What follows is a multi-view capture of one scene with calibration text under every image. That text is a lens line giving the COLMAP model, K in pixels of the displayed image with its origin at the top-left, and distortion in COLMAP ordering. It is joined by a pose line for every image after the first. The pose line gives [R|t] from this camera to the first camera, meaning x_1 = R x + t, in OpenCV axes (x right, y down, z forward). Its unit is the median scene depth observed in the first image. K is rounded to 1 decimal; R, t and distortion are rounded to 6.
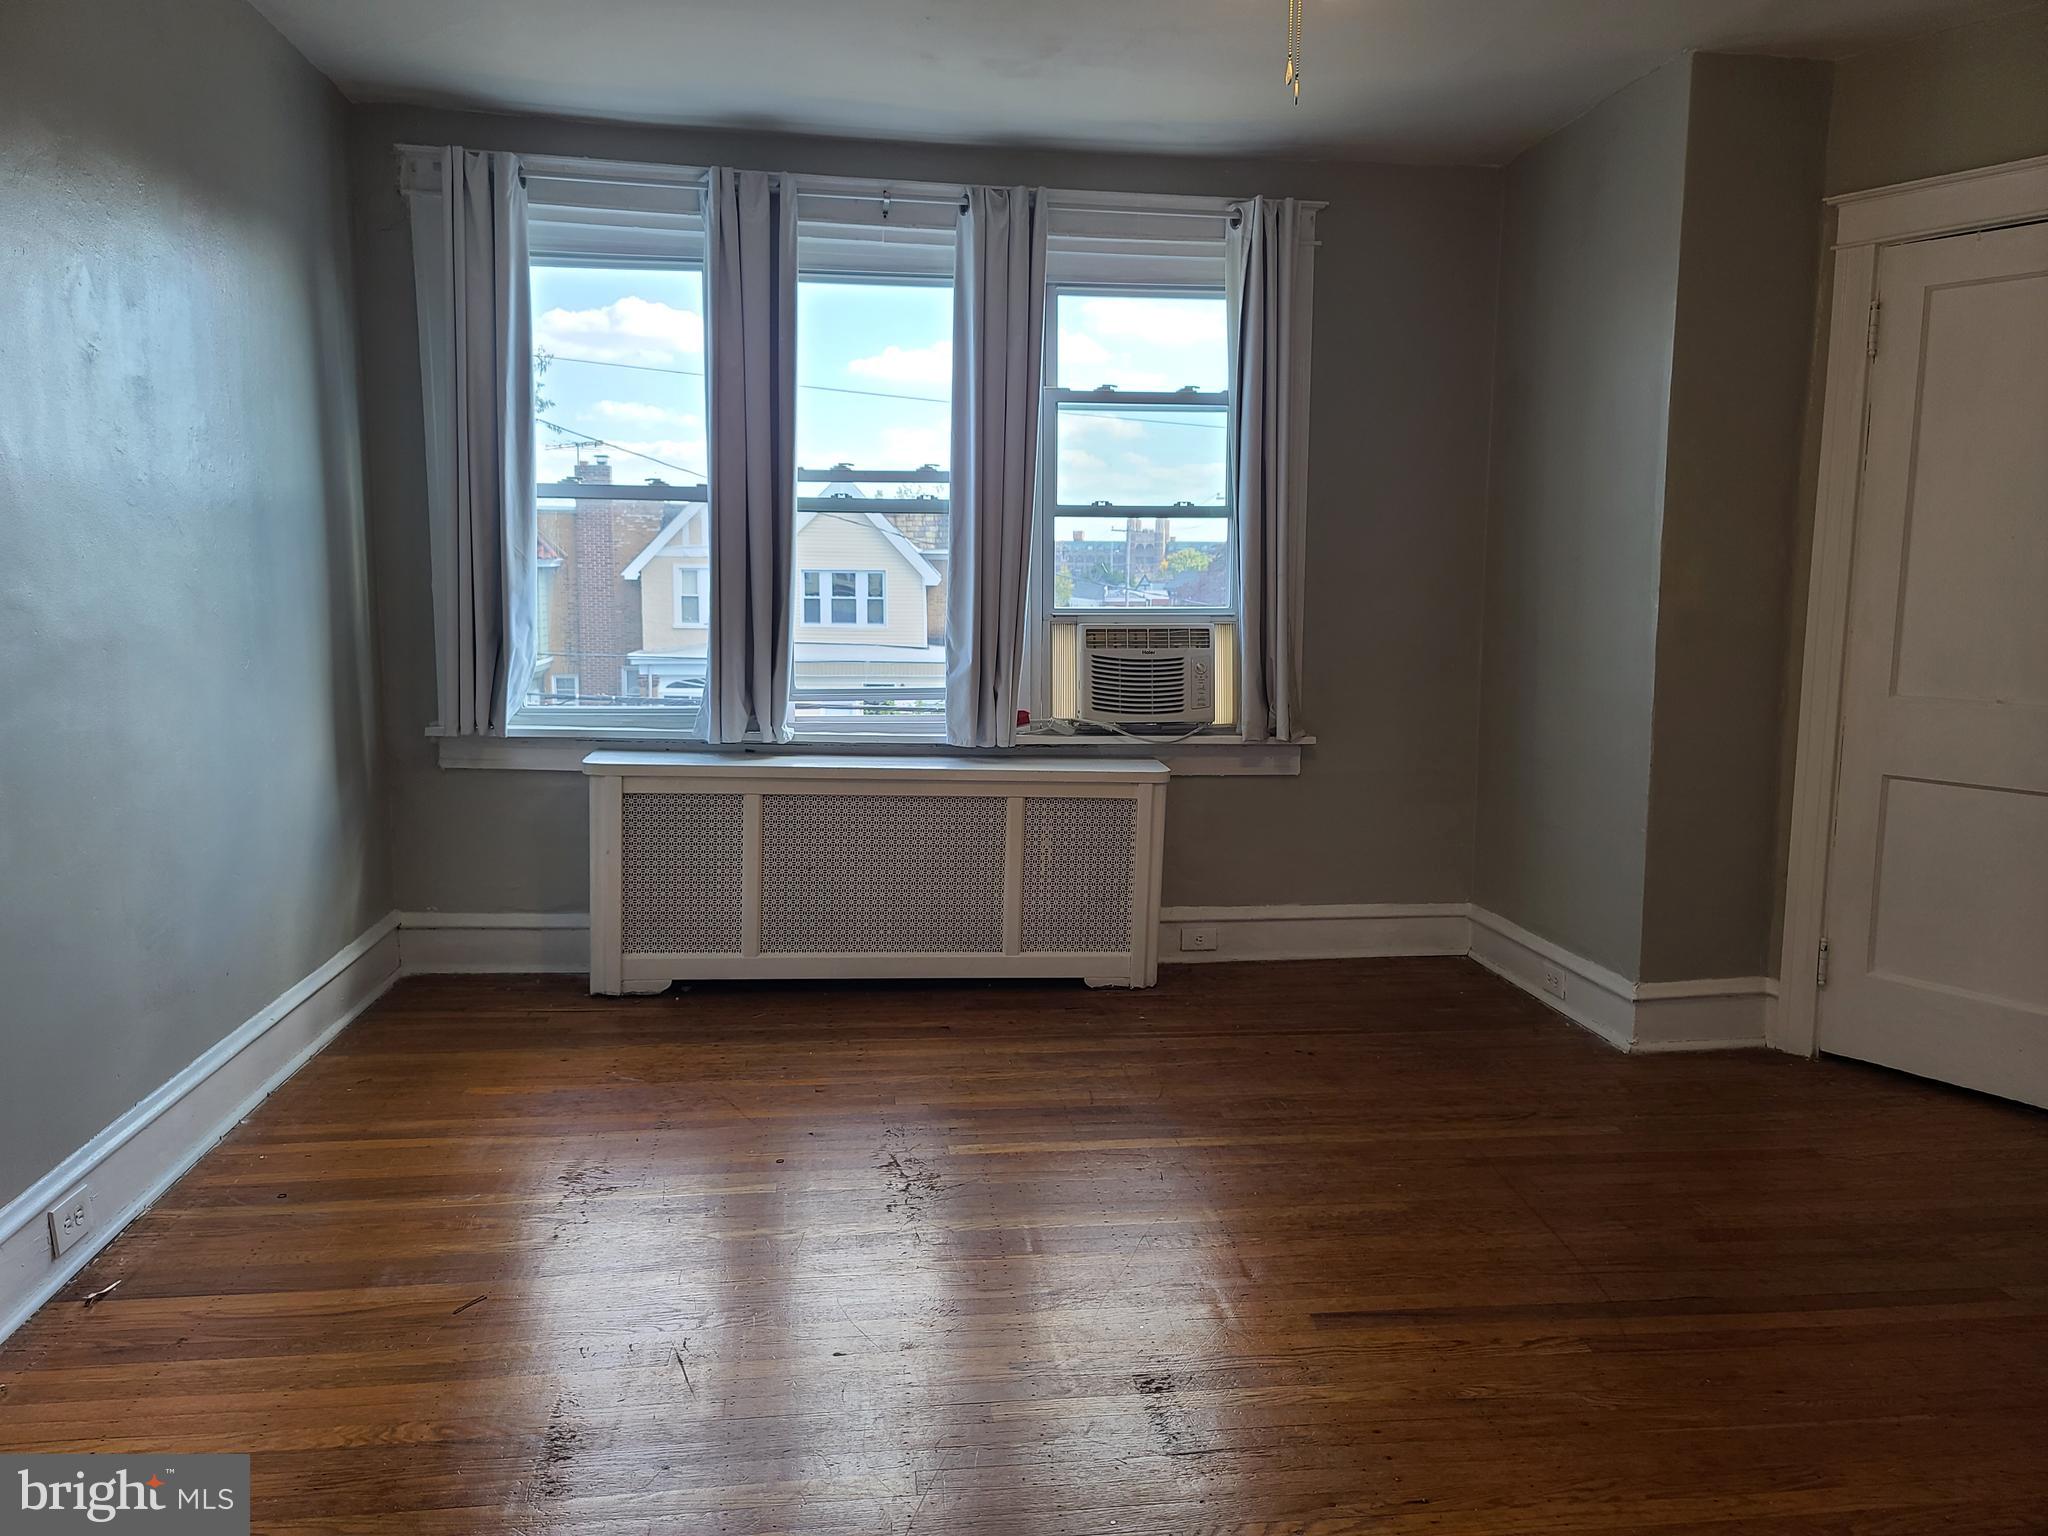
lens RADIAL K [[1534.8, 0, 1014.9], [0, 1534.8, 774.3], [0, 0, 1]] dist [0.070265, -0.053421]
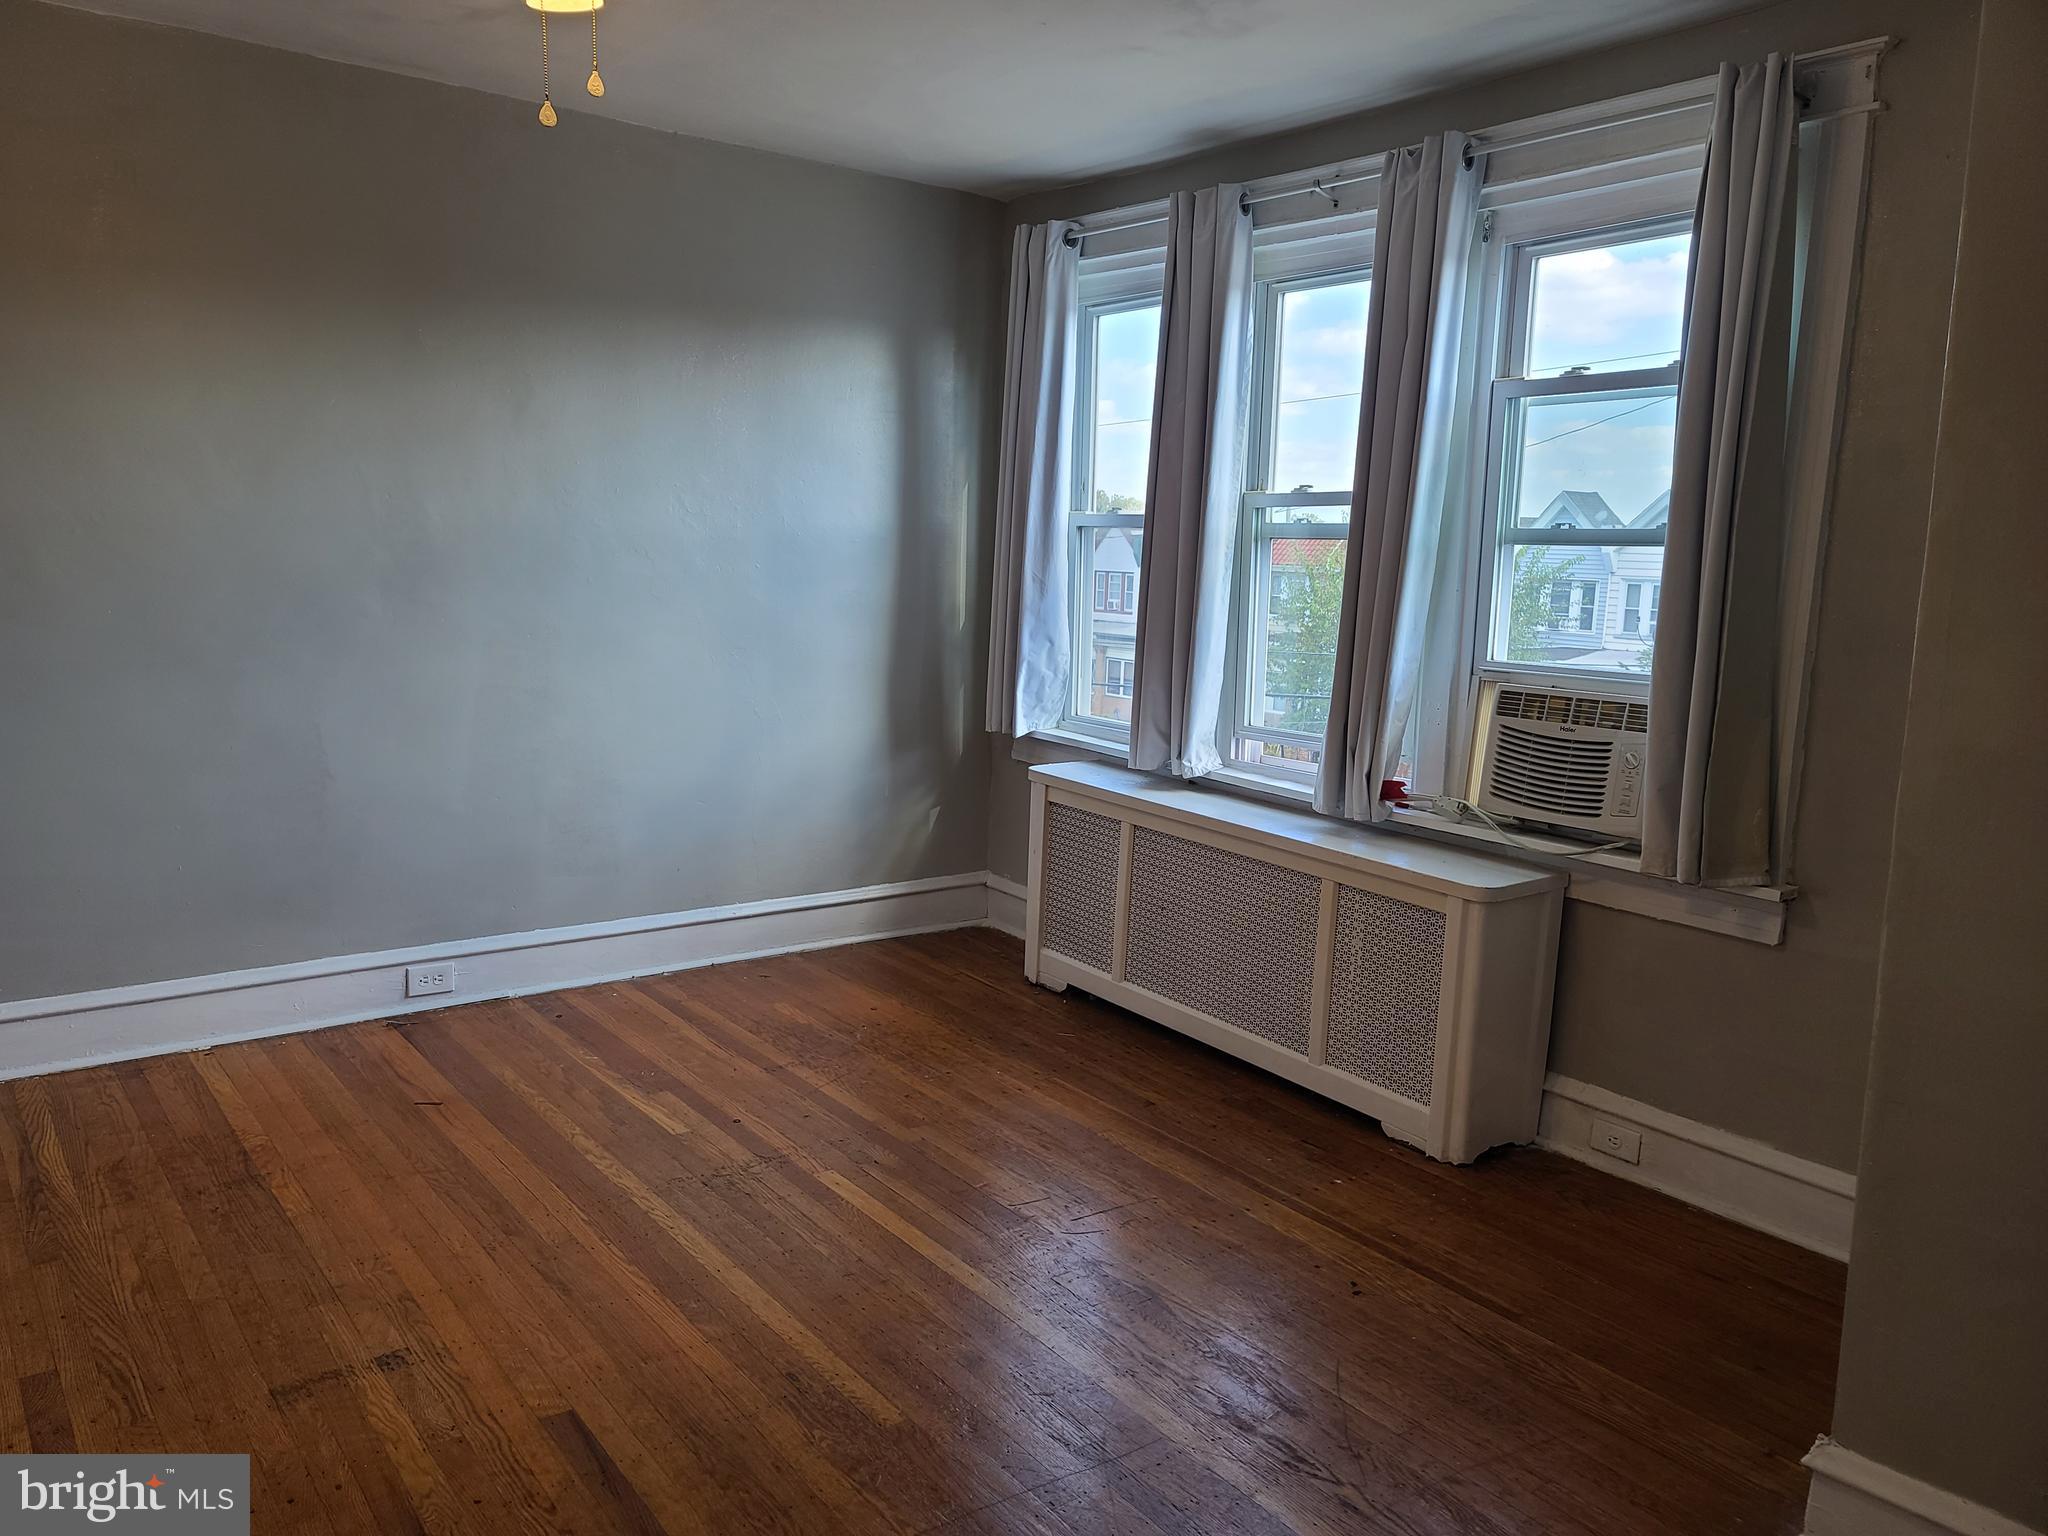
lens RADIAL K [[1534.8, 0, 1014.9], [0, 1534.8, 774.3], [0, 0, 1]] dist [0.070265, -0.053421]
pose [[0.476326, 0.137669, -0.868424, 0.638327], [-0.139116, 0.987026, 0.080166, -0.084973], [0.868194, 0.082626, 0.489298, 0.433330]]
